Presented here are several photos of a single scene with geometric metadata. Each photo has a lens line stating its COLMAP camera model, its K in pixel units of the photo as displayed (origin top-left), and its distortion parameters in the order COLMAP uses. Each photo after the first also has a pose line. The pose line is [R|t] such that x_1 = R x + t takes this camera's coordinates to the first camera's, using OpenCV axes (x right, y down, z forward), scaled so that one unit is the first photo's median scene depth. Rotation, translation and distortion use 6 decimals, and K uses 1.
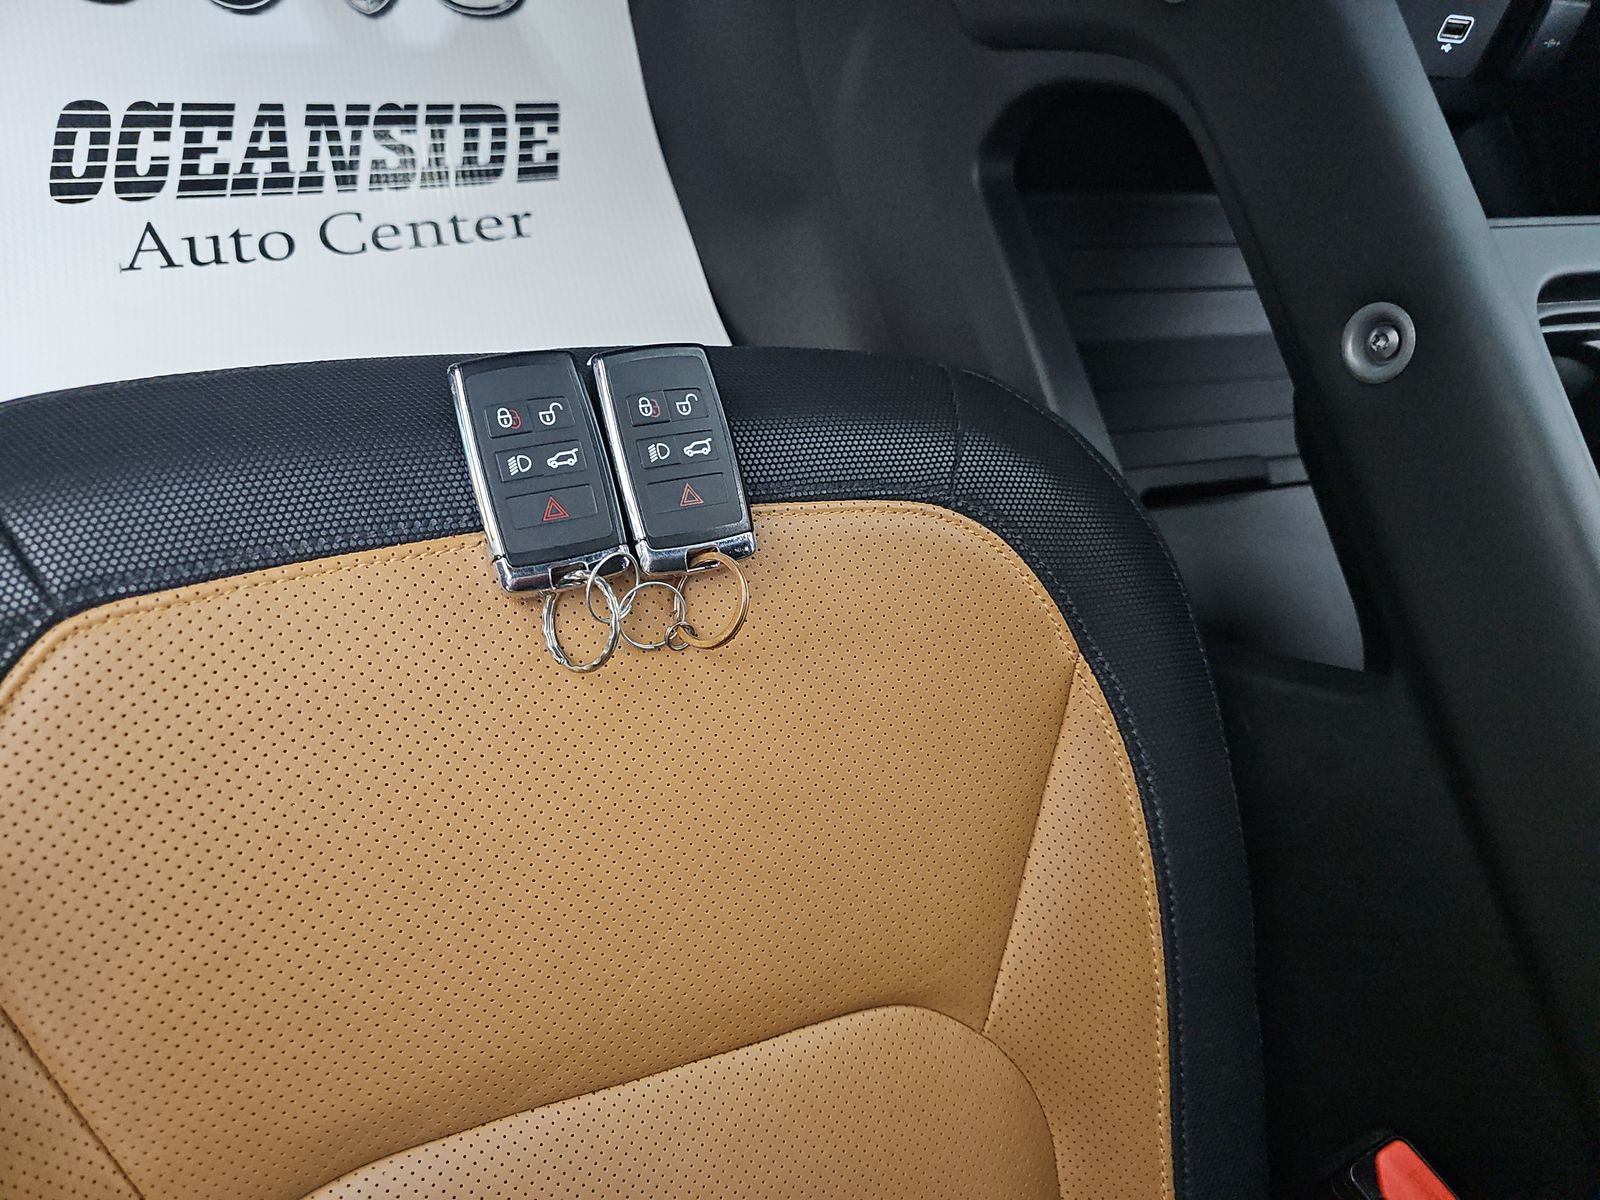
lens RADIAL K [[1070.6, 0, 815.0], [0, 1070.6, 601.3], [0, 0, 1]] dist [0.005073, -0.014310]
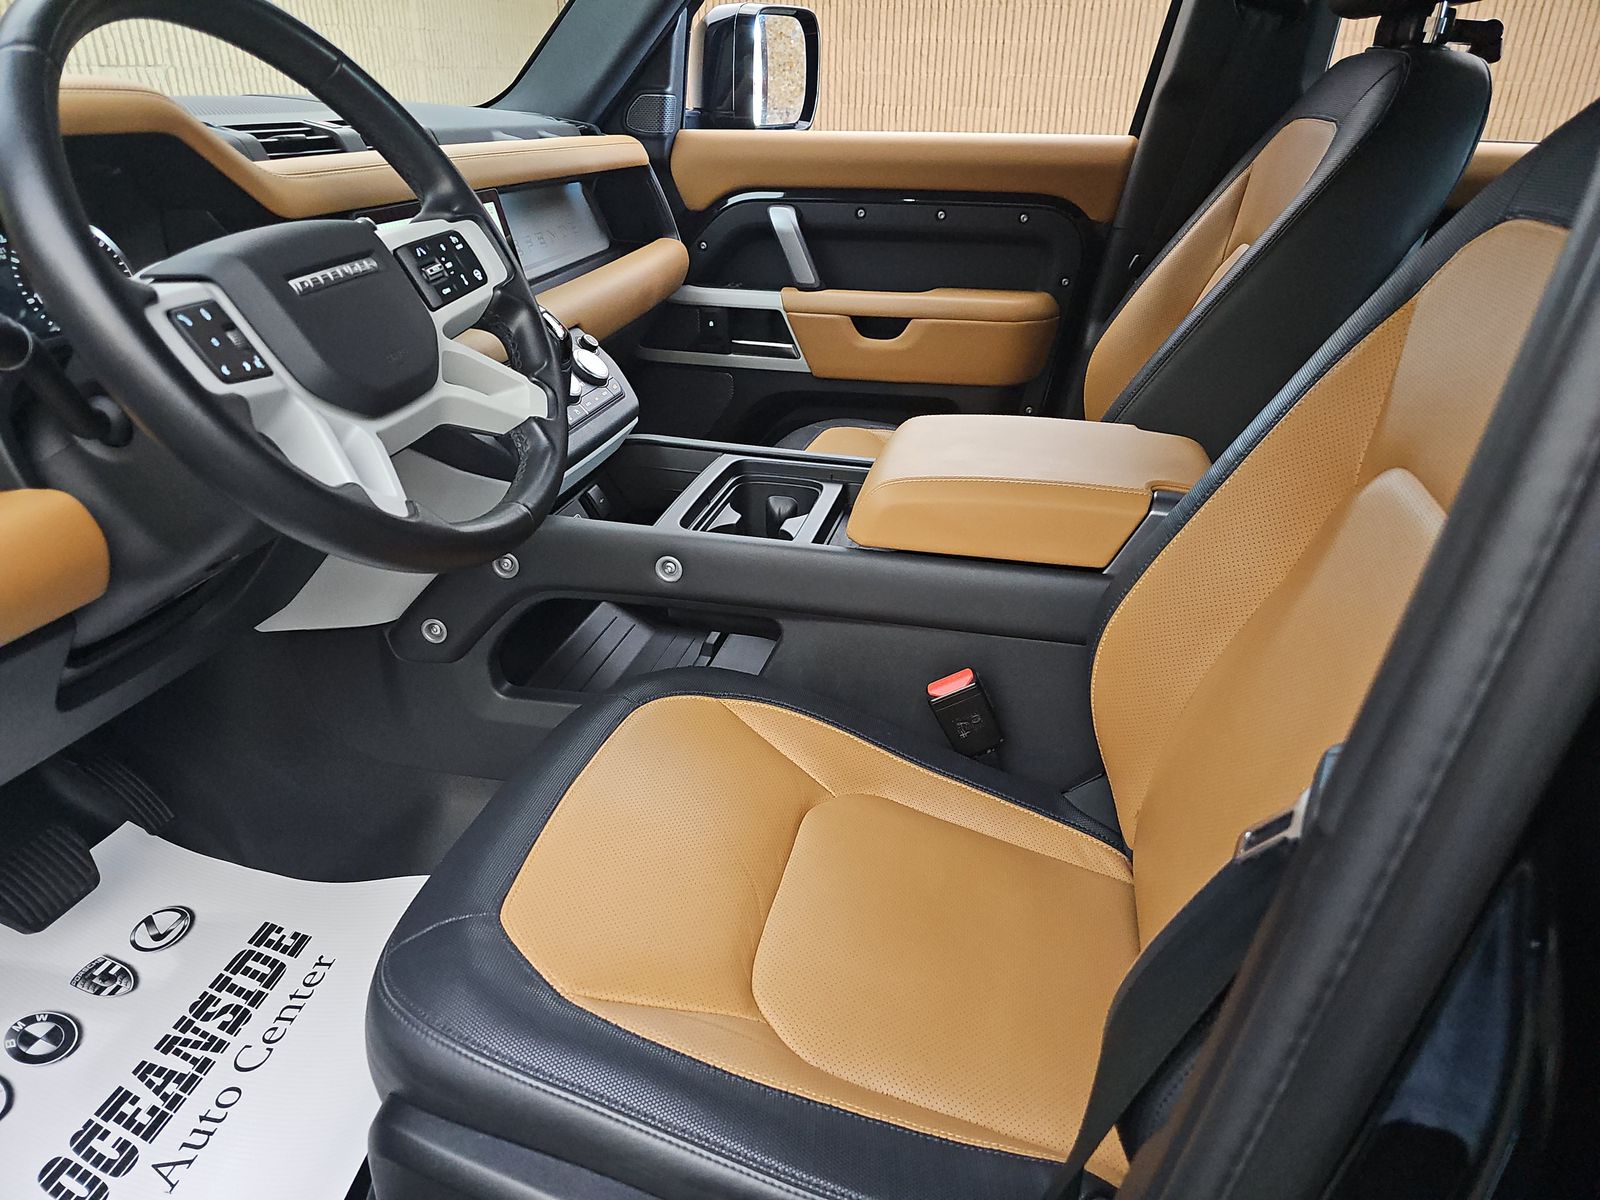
lens RADIAL K [[1070.6, 0, 799.6], [0, 1070.6, 616.6], [0, 0, 1]] dist [0.005073, -0.014310]
pose [[0.433842, -0.663978, 0.609028, -0.602198], [0.889772, 0.422068, -0.173680, 0.324715], [-0.141732, 0.617245, 0.773900, -0.617662]]
